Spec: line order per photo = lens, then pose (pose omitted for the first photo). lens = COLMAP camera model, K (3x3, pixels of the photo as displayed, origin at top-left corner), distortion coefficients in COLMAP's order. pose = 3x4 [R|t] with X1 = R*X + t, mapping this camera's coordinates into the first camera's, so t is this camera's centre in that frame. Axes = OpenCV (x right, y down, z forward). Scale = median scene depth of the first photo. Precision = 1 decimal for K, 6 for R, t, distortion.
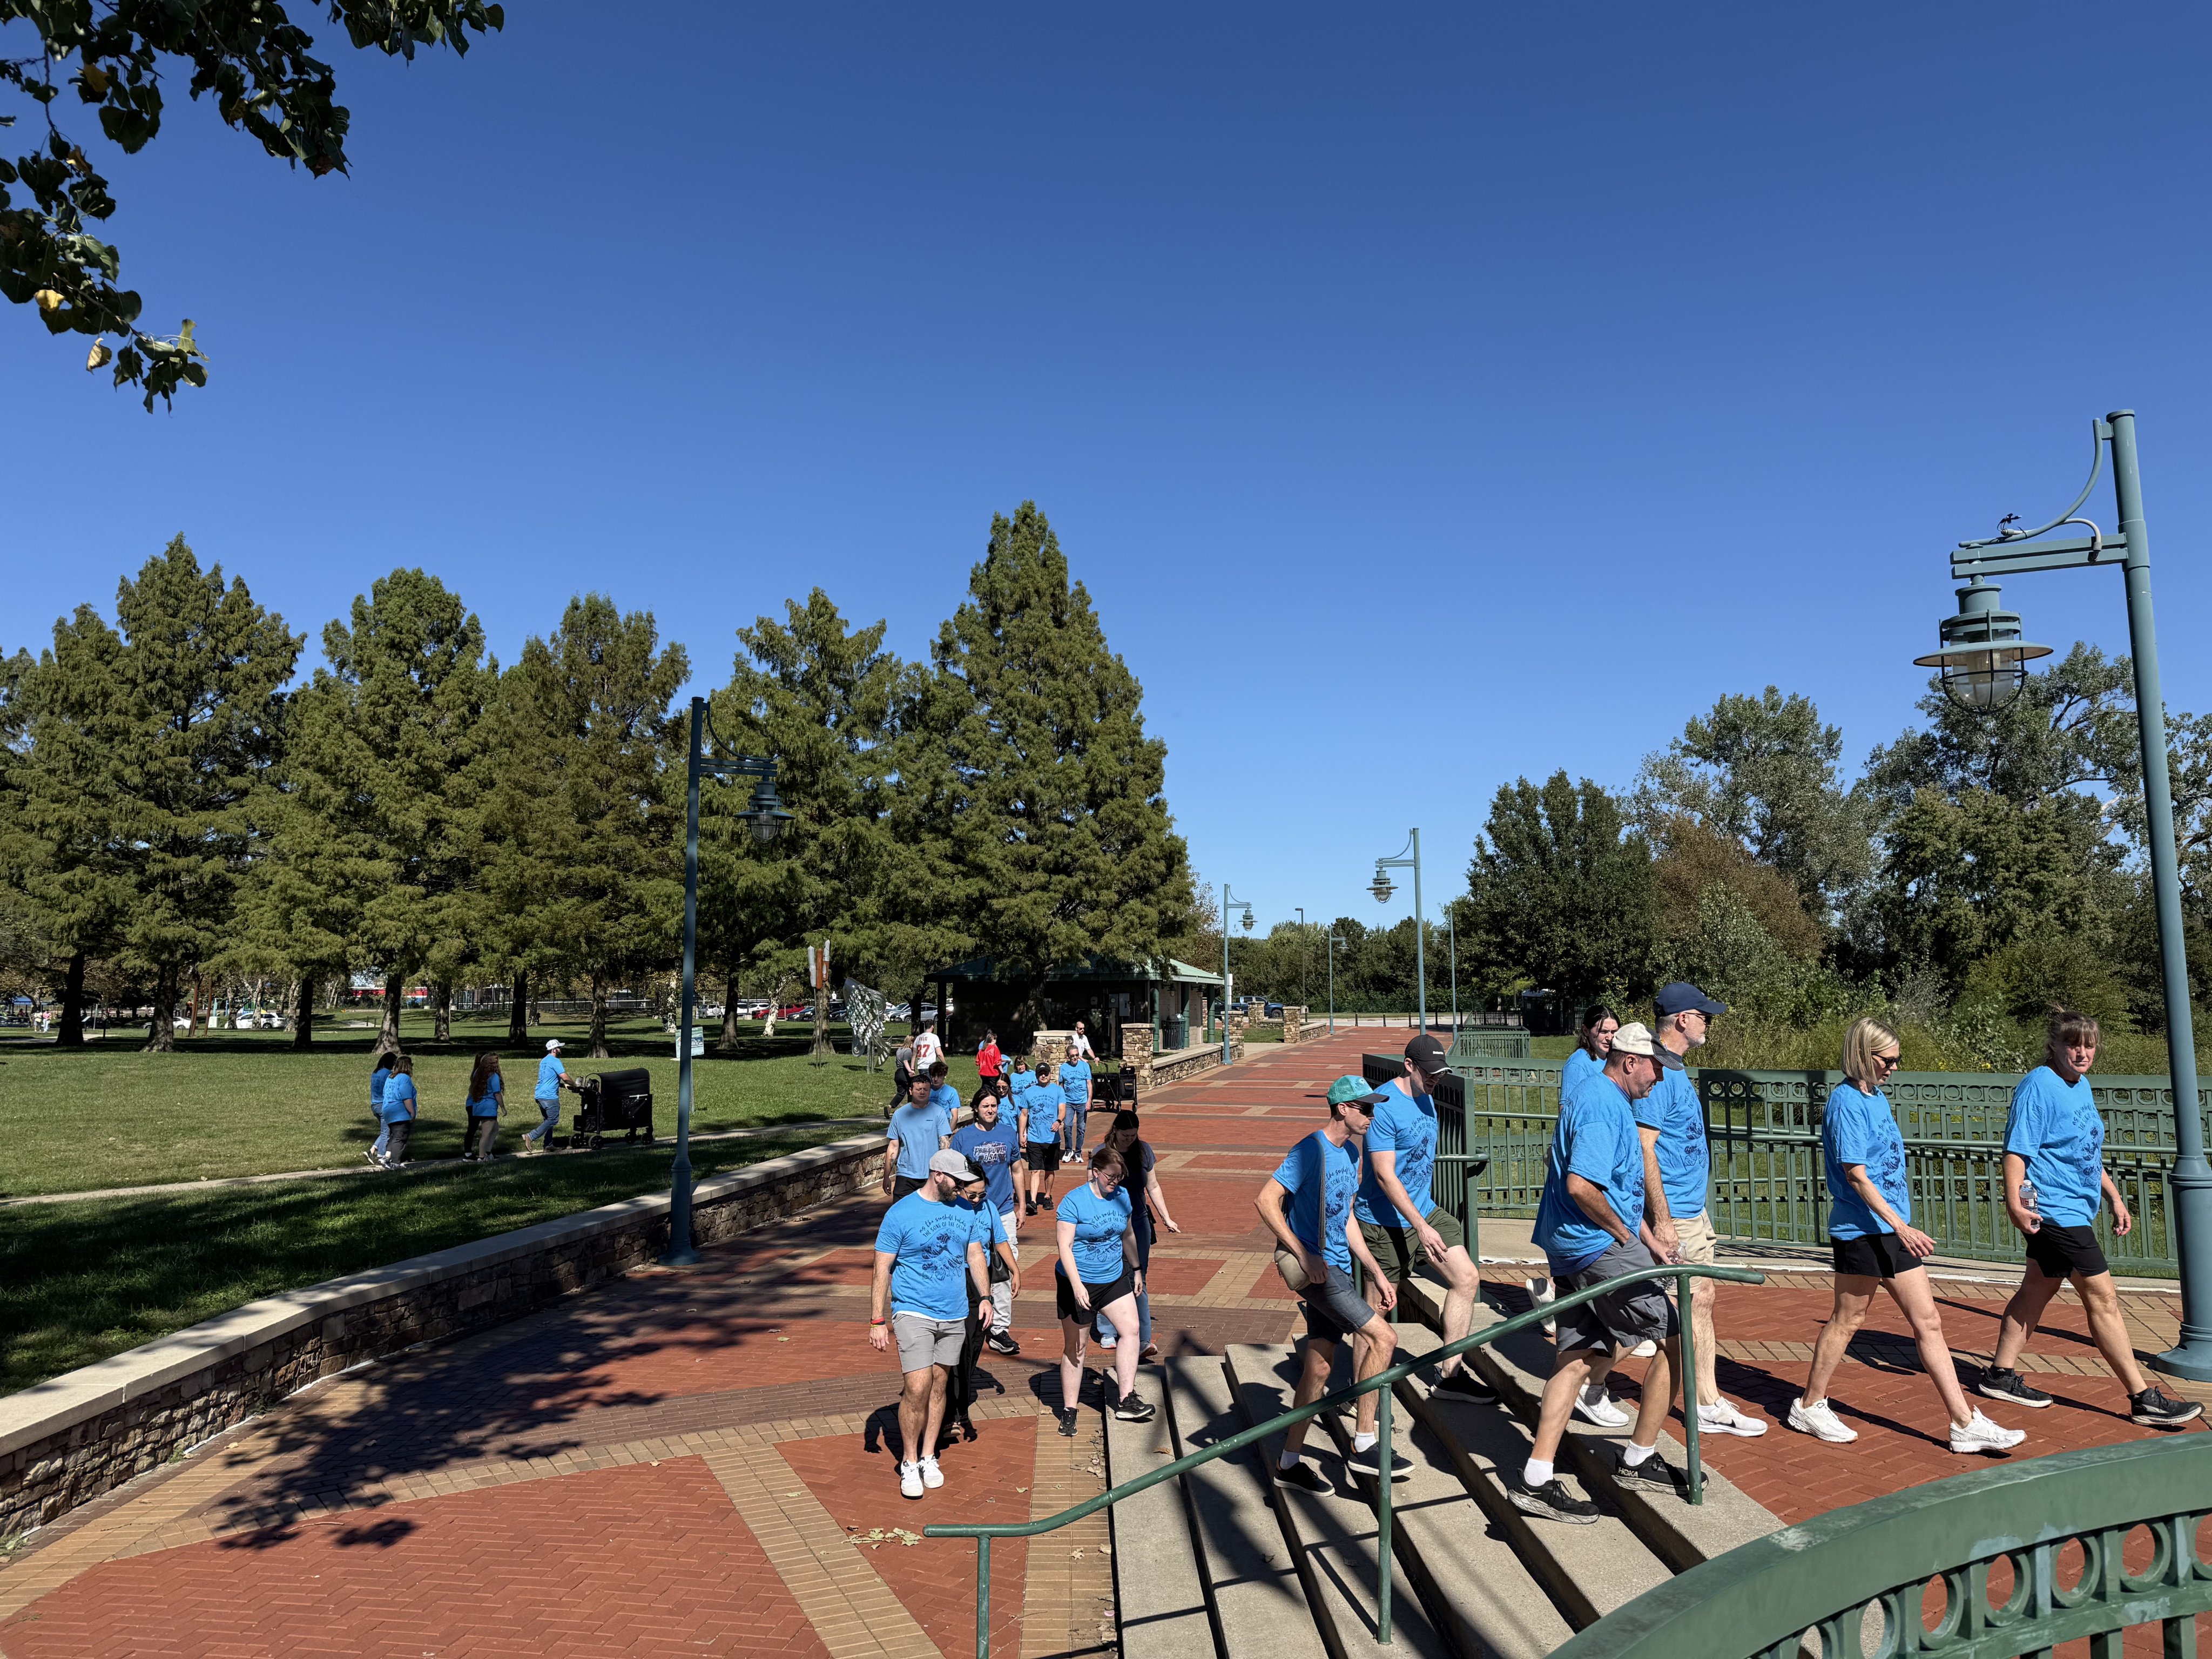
lens RADIAL K [[1588.9, 0, 1106.0], [0, 1588.9, 829.5], [0, 0, 1]] dist [0.064530, -0.073794]
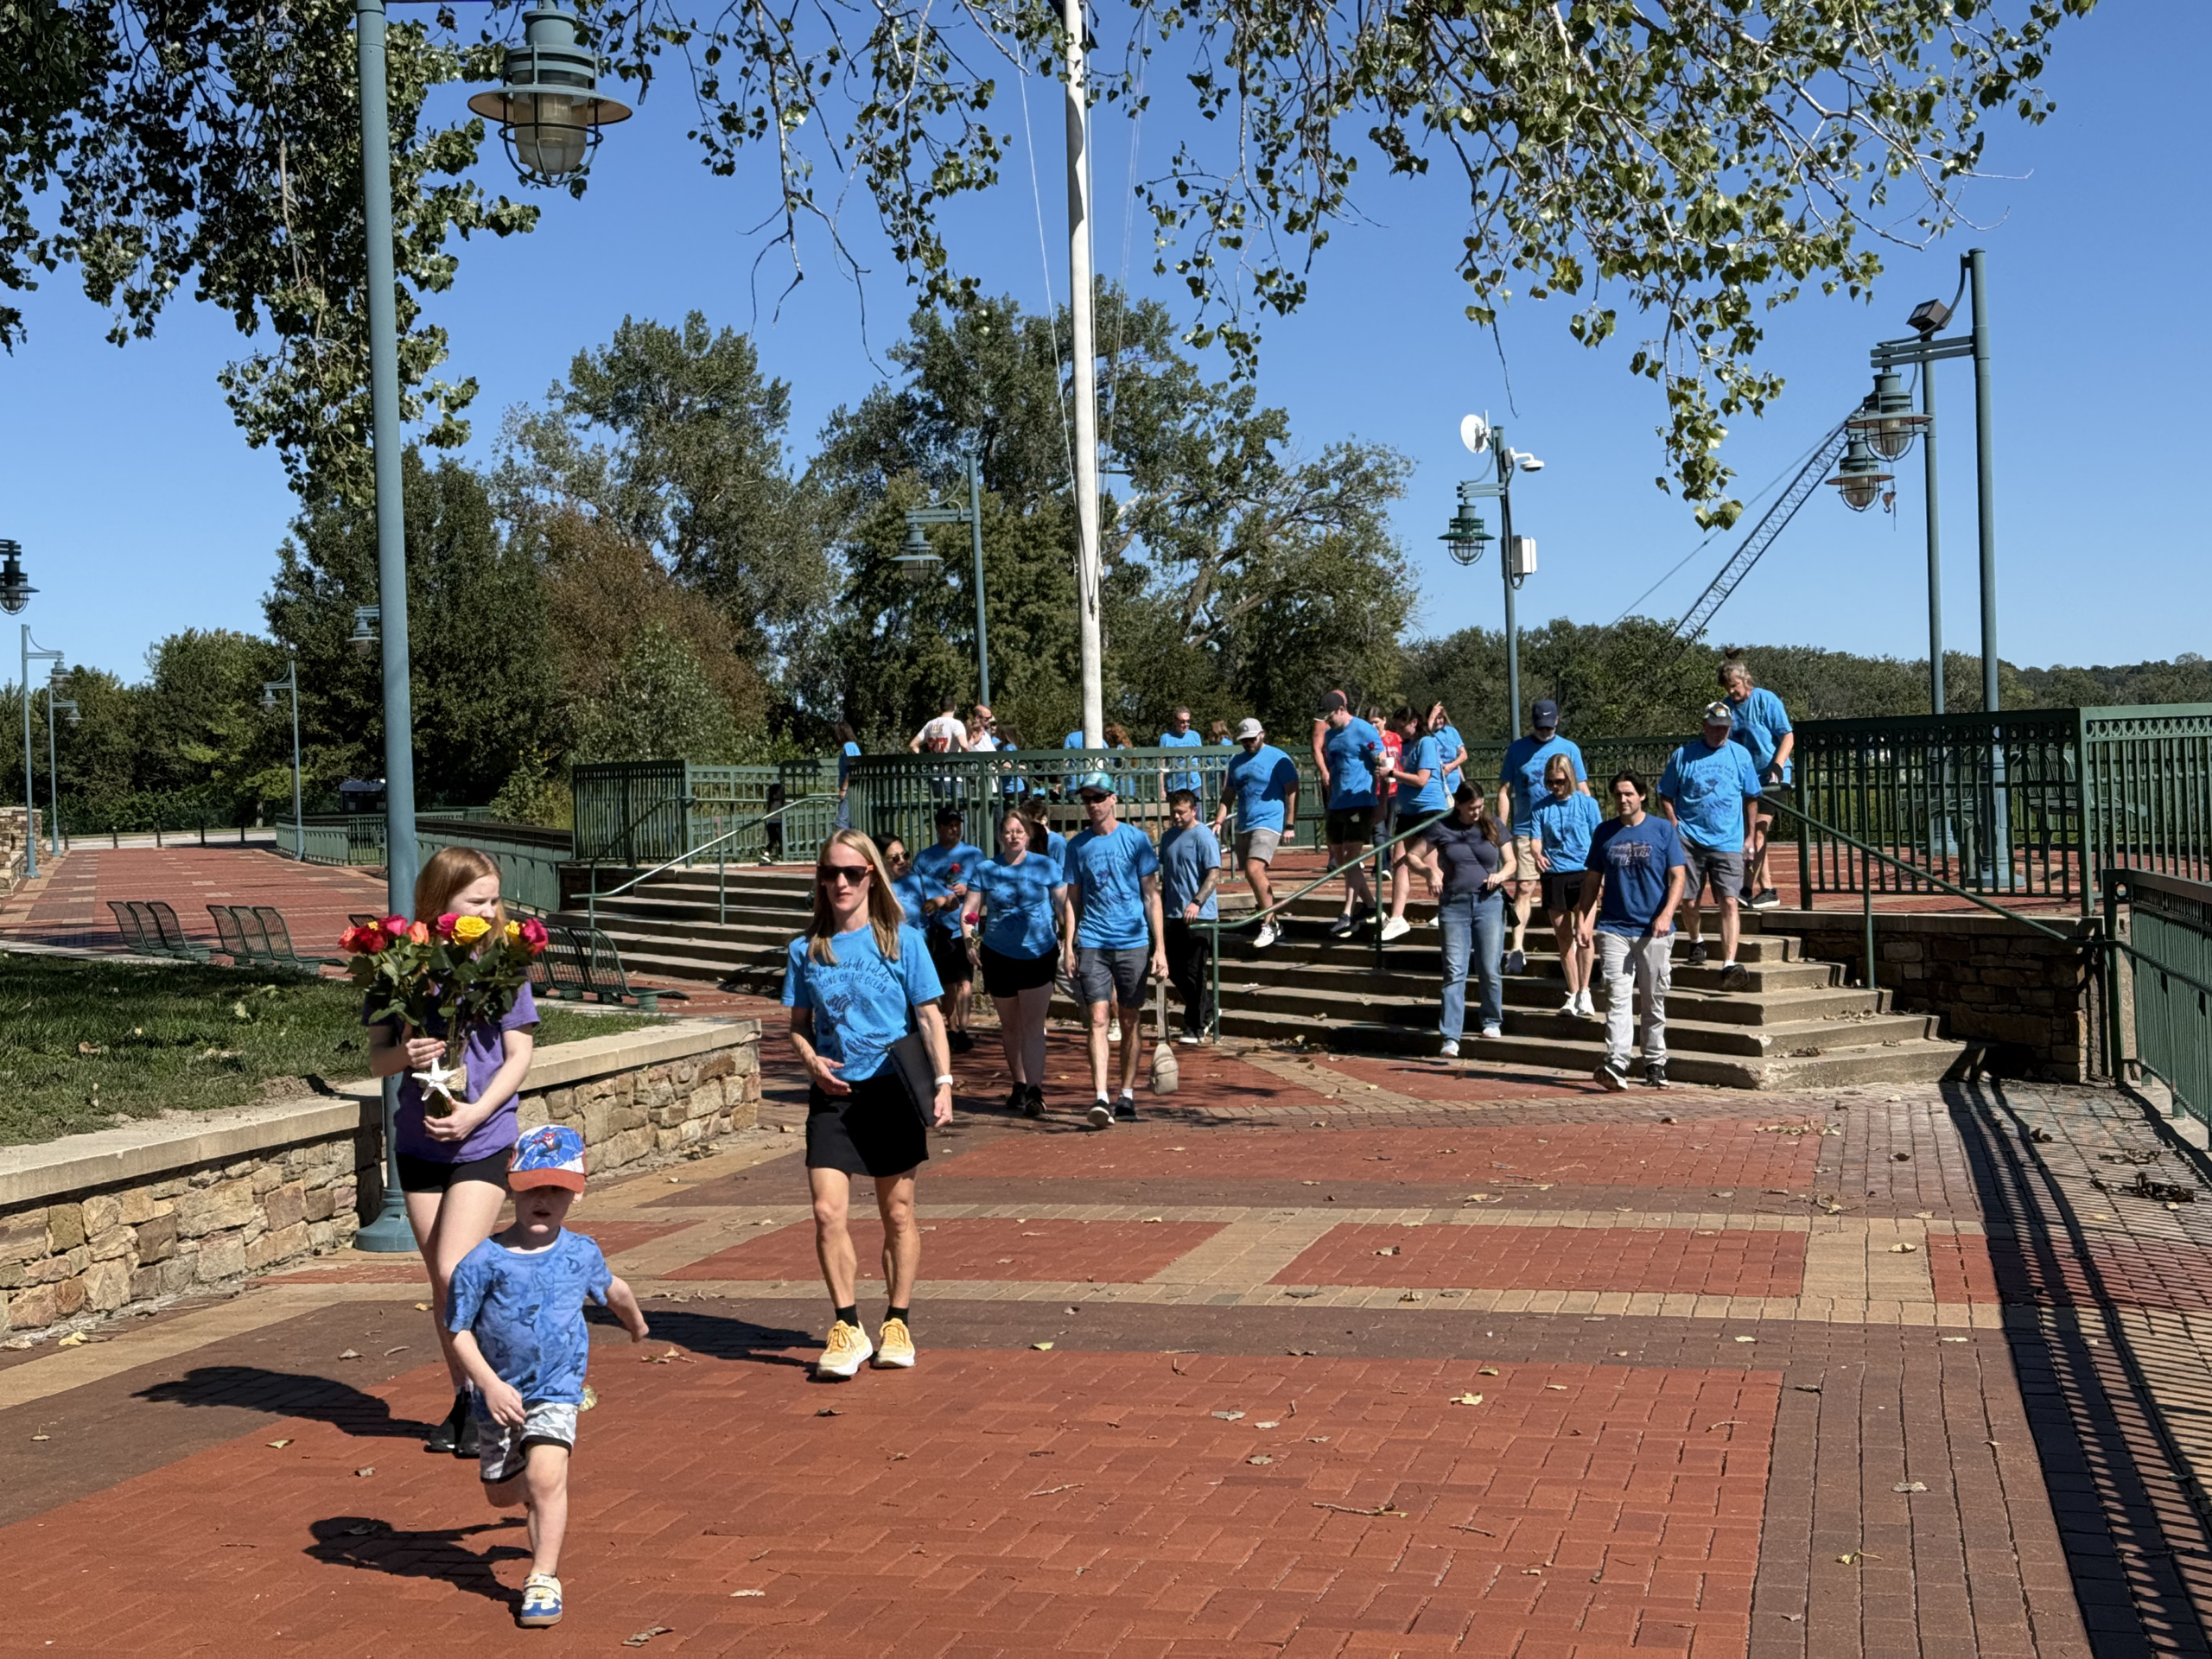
lens RADIAL K [[3101.8, 0, 1106.0], [0, 3101.8, 829.5], [0, 0, 1]] dist [0.358948, -0.758983]
pose [[0.859903, -0.030185, 0.509564, -0.208325], [-0.025222, 0.994518, 0.101475, -0.027837], [-0.509834, -0.100111, 0.854428, -0.419115]]
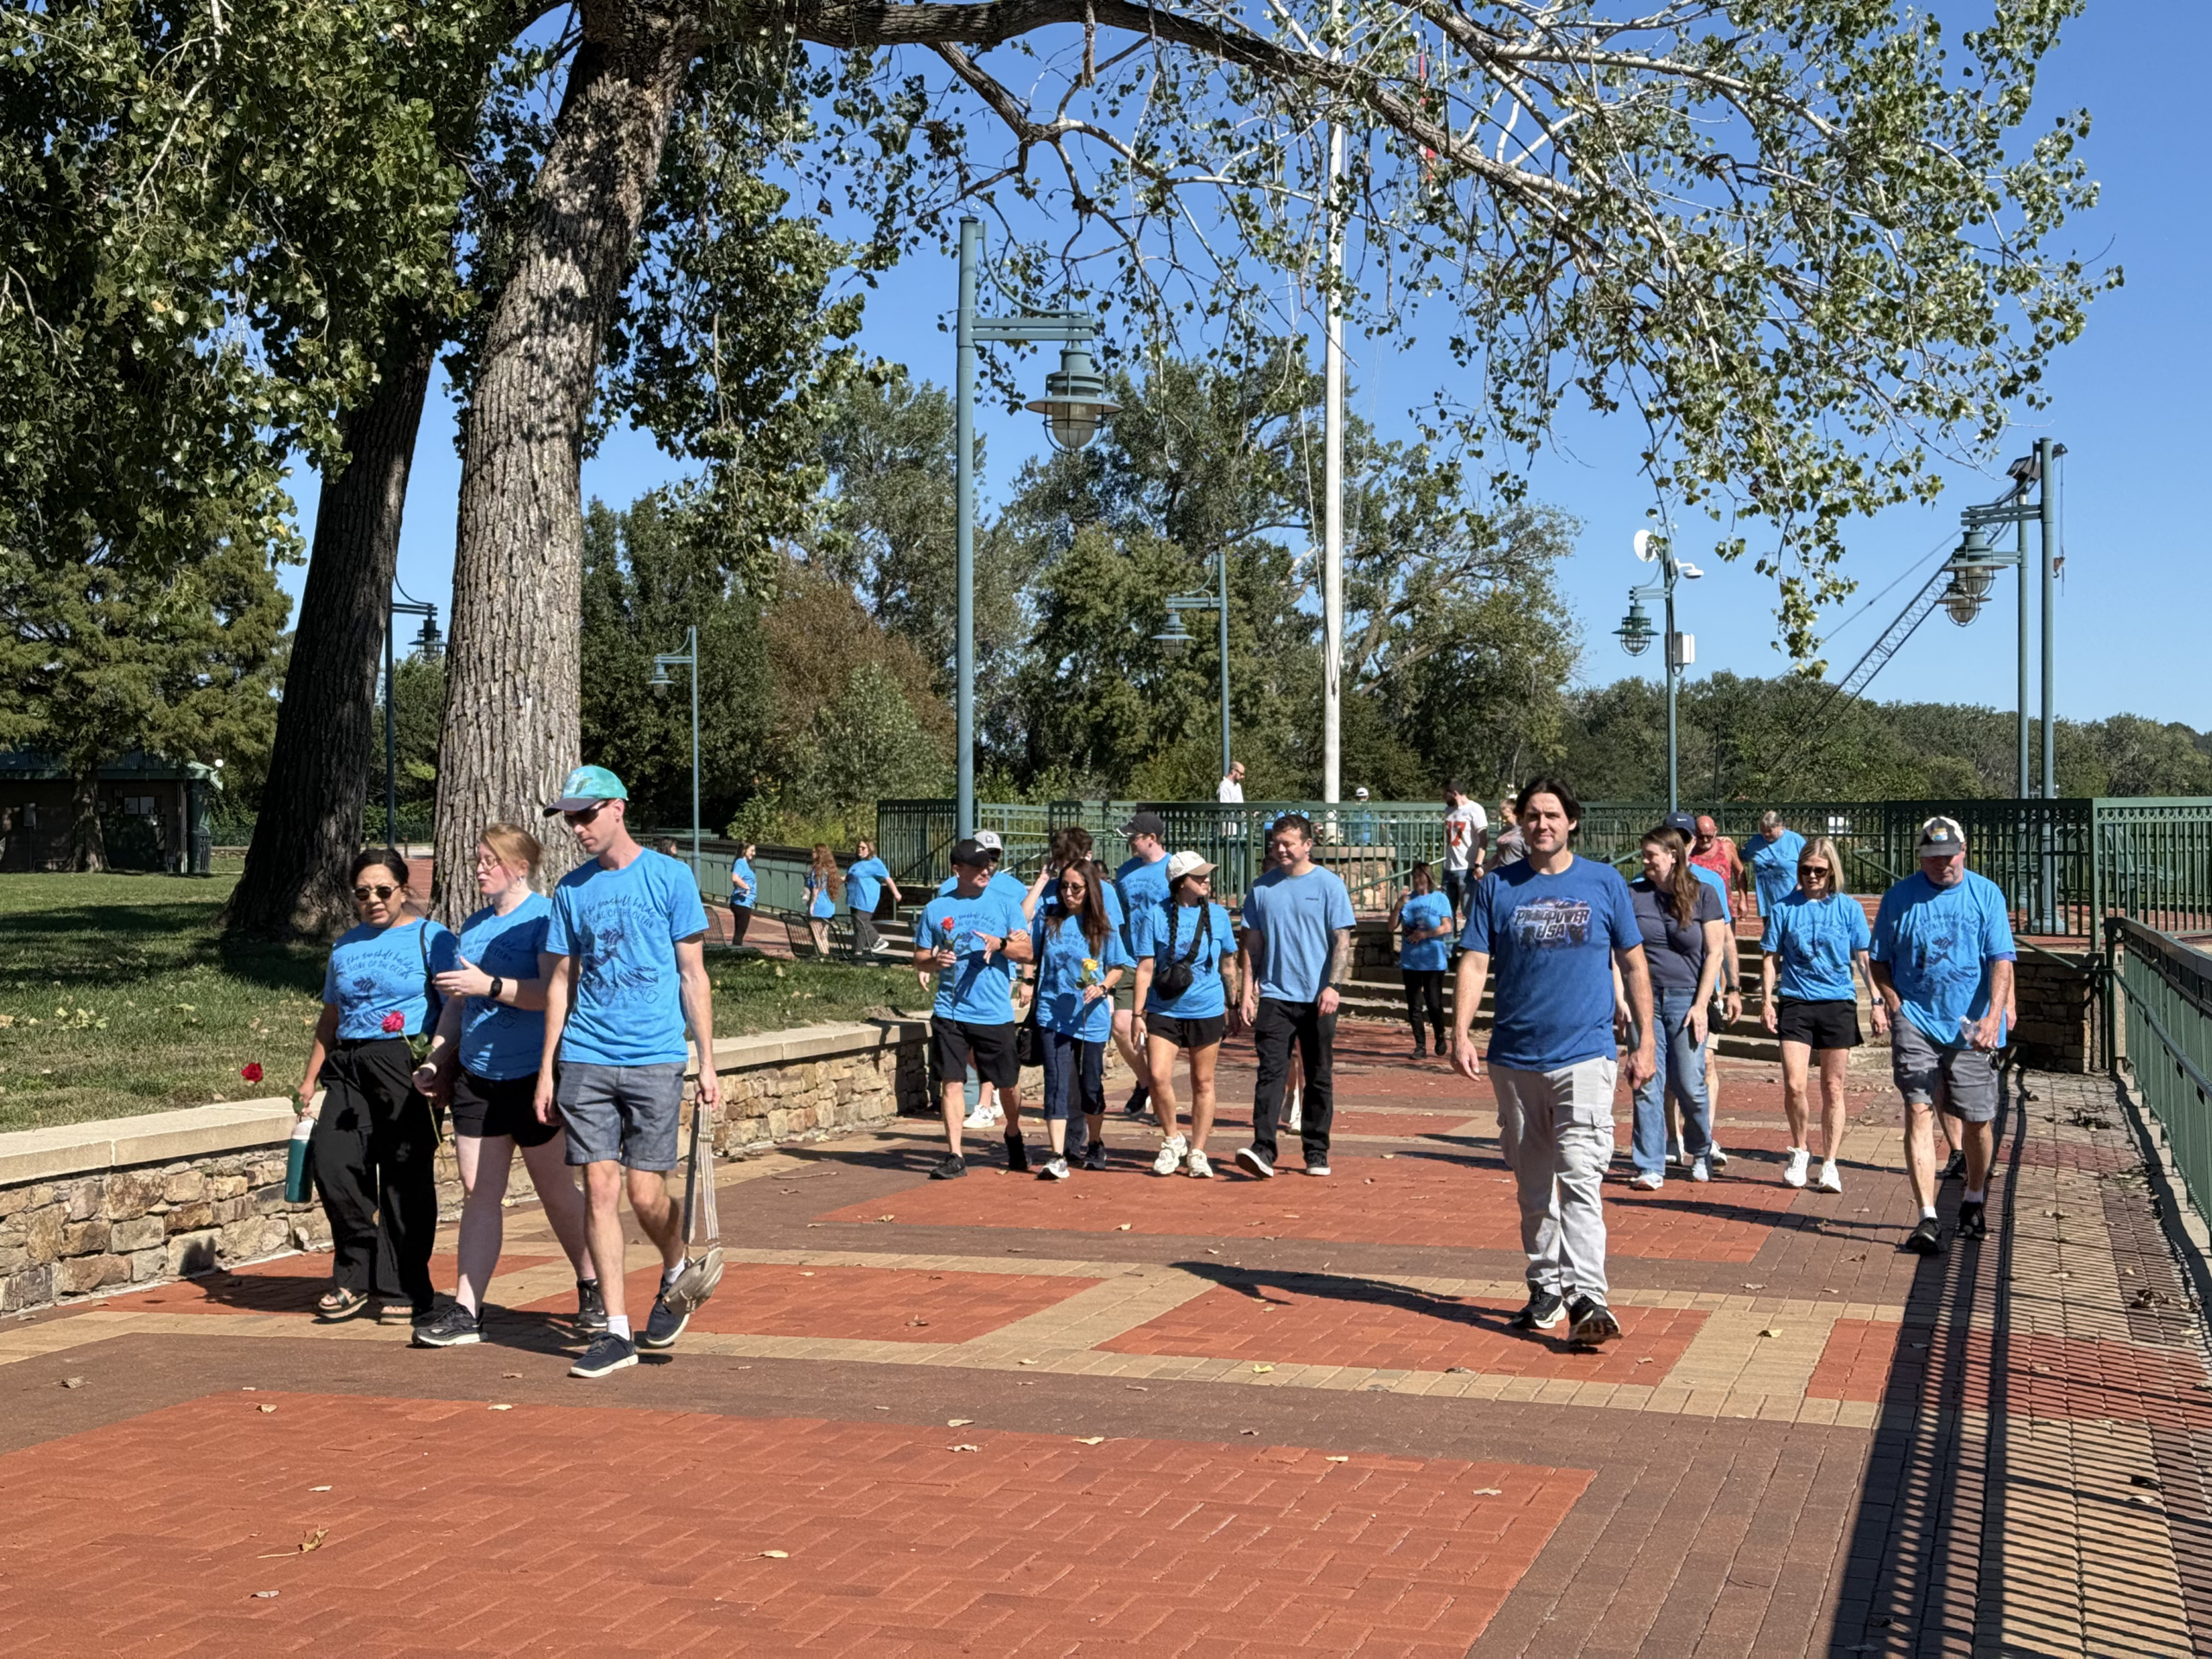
lens RADIAL K [[3101.8, 0, 1106.0], [0, 3101.8, 829.5], [0, 0, 1]] dist [0.358948, -0.758983]
pose [[0.883952, 0.001332, 0.467576, -0.289277], [-0.049996, 0.994532, 0.091685, -0.039824], [-0.464897, -0.104422, 0.879185, -0.522059]]
